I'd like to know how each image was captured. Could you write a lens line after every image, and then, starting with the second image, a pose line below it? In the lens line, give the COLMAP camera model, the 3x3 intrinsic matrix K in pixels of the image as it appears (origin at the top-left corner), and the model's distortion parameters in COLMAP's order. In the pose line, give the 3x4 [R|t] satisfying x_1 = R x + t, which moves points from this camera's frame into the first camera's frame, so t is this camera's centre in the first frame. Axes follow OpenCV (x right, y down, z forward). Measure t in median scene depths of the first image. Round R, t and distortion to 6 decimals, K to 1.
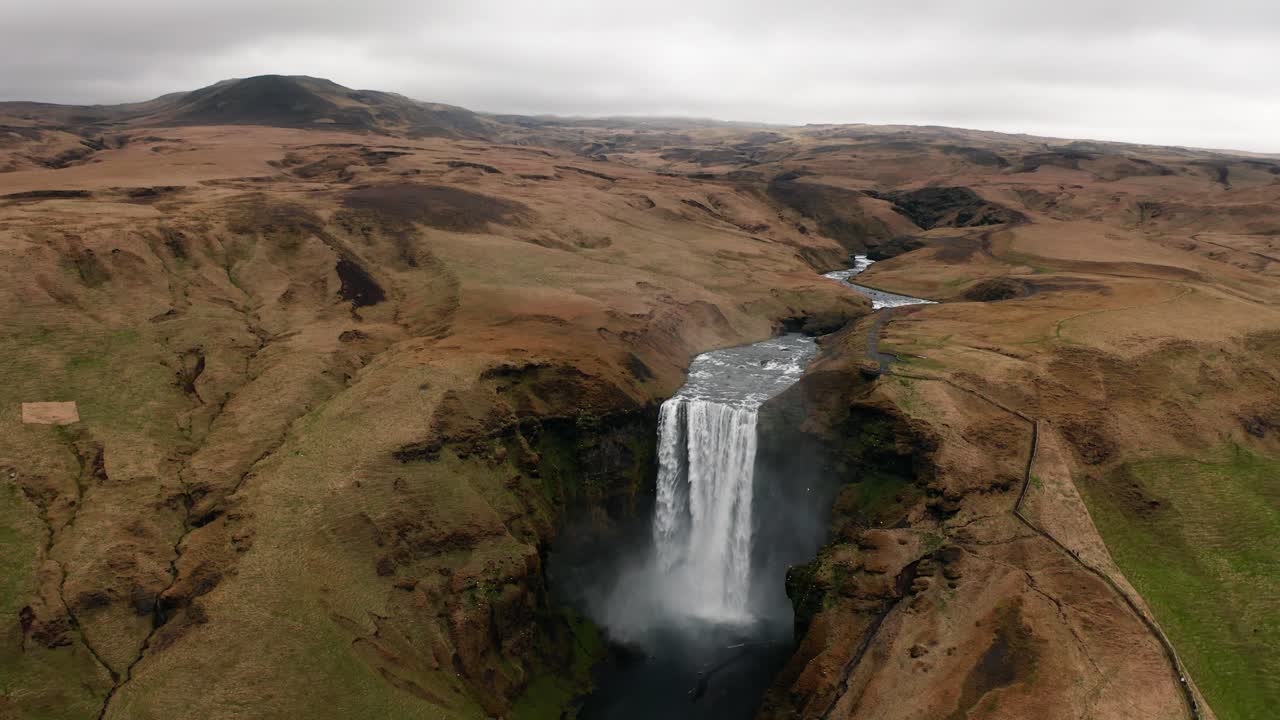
lens RADIAL K [[1038.3, 0, 640.0], [0, 1038.3, 360.0], [0, 0, 1]] dist [-0.055959, -0.115406]
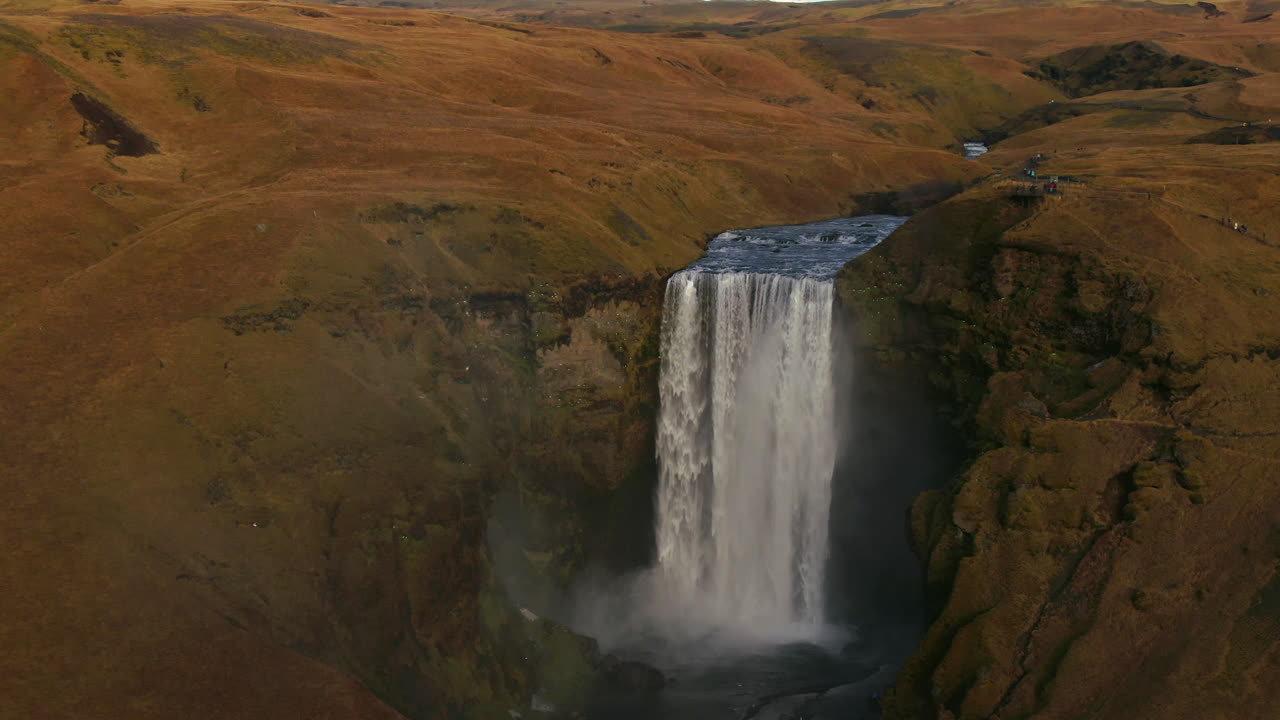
lens RADIAL K [[1861.9, 0, 665.3], [0, 1861.9, 359.0], [0, 0, 1]] dist [0.259870, -1.513938]
pose [[0.997896, -0.030839, 0.057036, -0.048633], [0.033514, 0.998354, -0.046550, 0.158468], [-0.055506, 0.048364, 0.997286, -0.045906]]
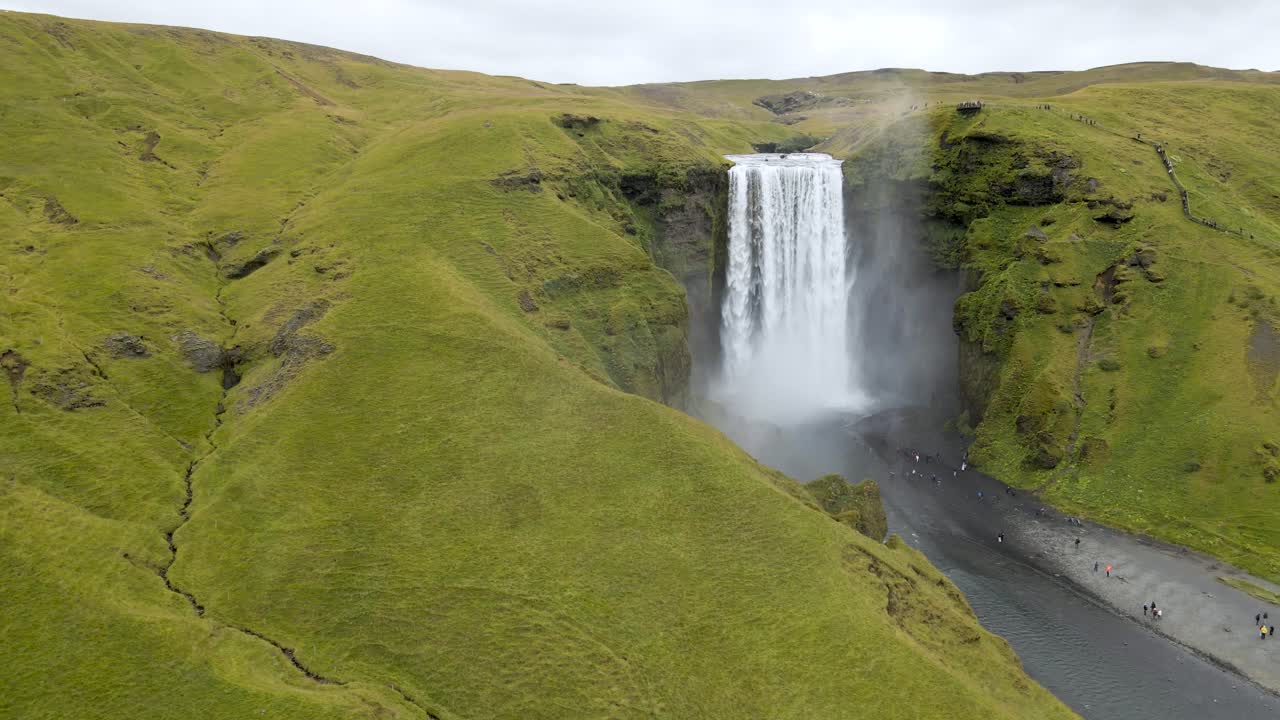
lens RADIAL K [[942.1, 0, 640.0], [0, 942.1, 360.0], [0, 0, 1]] dist [-0.000256, 0.002547]
pose [[0.974310, -0.080549, 0.210316, -0.270286], [0.072665, 0.996342, 0.044962, 0.187188], [-0.213168, -0.028524, 0.976599, 0.267826]]
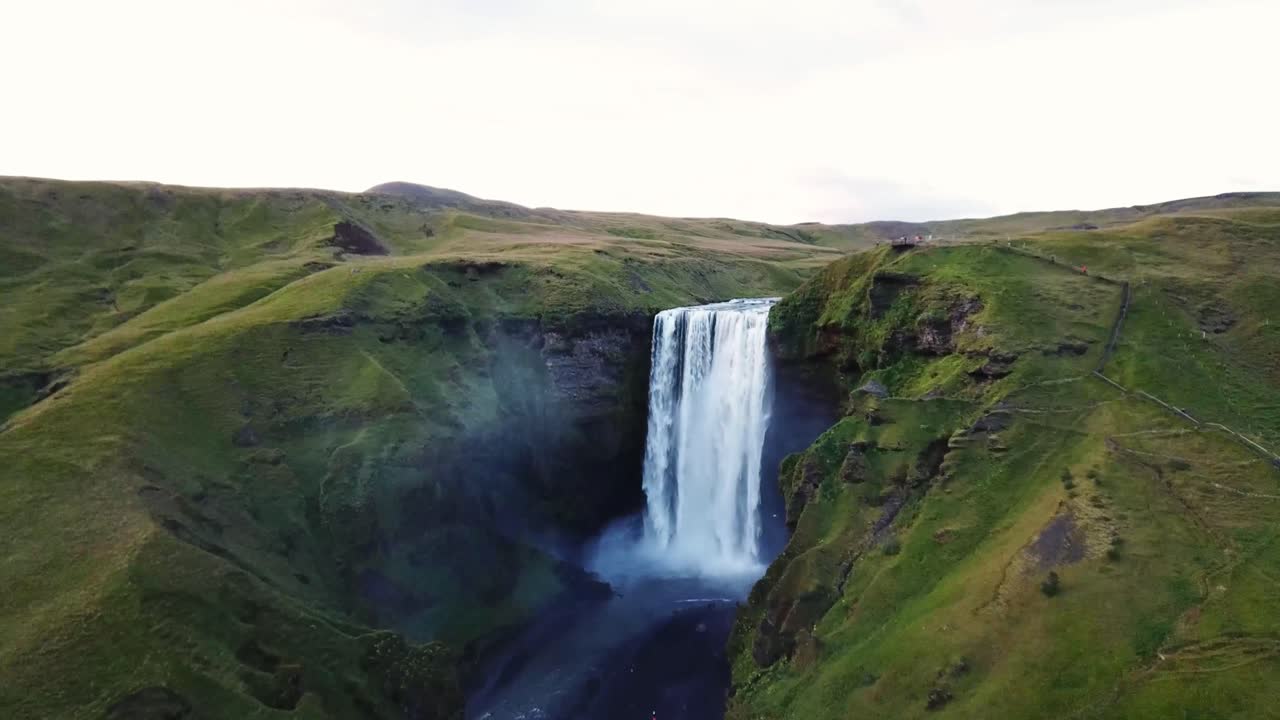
lens RADIAL K [[1014.0, 0, 640.0], [0, 1014.0, 360.0], [0, 0, 1]] dist [0.006754, -0.007180]
pose [[0.990189, -0.027936, -0.136912, 0.137231], [0.011069, 0.992414, -0.122445, 0.206699], [0.139294, 0.119728, 0.982986, 0.234472]]
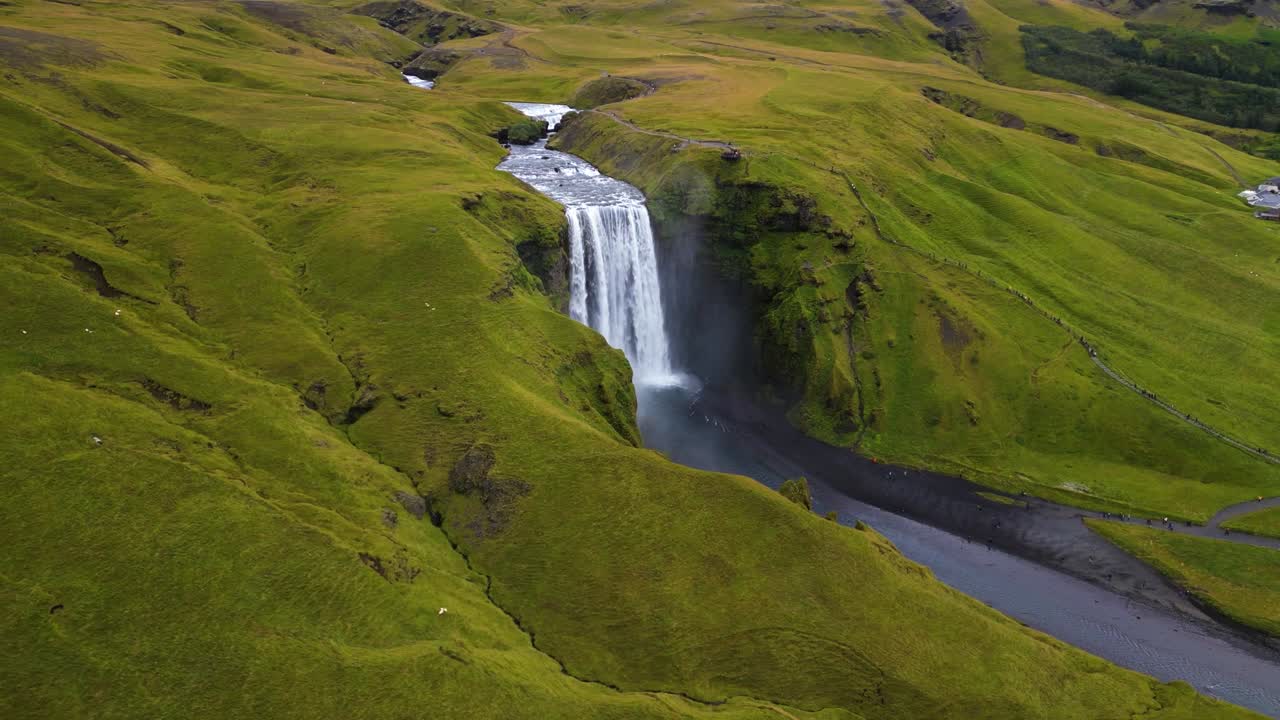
lens RADIAL K [[924.1, 0, 640.0], [0, 924.1, 360.0], [0, 0, 1]] dist [0.049330, -0.000116]
pose [[0.764974, -0.265421, 0.586827, -0.622598], [0.144911, 0.958704, 0.244718, -0.045113], [-0.627547, -0.102165, 0.771847, 0.201038]]
